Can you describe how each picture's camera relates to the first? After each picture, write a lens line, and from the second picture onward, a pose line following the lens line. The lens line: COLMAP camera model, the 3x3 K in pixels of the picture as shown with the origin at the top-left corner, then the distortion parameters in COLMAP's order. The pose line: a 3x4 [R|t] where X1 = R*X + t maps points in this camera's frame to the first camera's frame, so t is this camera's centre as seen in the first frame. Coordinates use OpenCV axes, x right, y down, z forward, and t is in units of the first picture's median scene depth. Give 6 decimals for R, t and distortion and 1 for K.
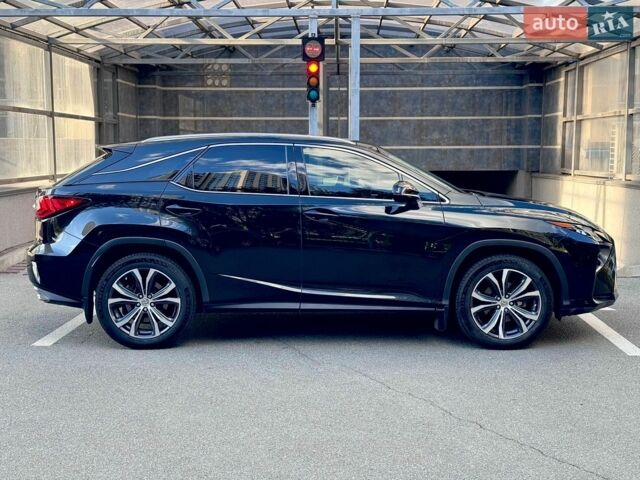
lens RADIAL K [[865.9, 0, 320.0], [0, 865.9, 240.0], [0, 0, 1]] dist [0.167303, -0.125169]
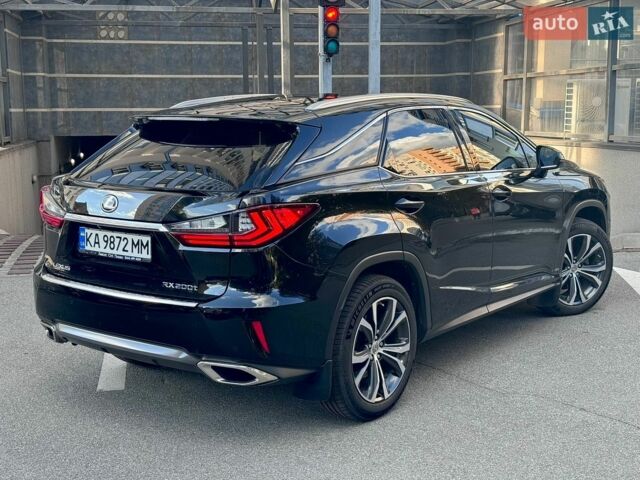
lens RADIAL K [[865.9, 0, 320.0], [0, 865.9, 240.0], [0, 0, 1]] dist [0.167303, -0.125169]
pose [[0.977464, -0.042533, 0.206773, -0.120221], [0.032701, 0.998177, 0.050736, -0.015463], [-0.208554, -0.042831, 0.977073, 0.103184]]
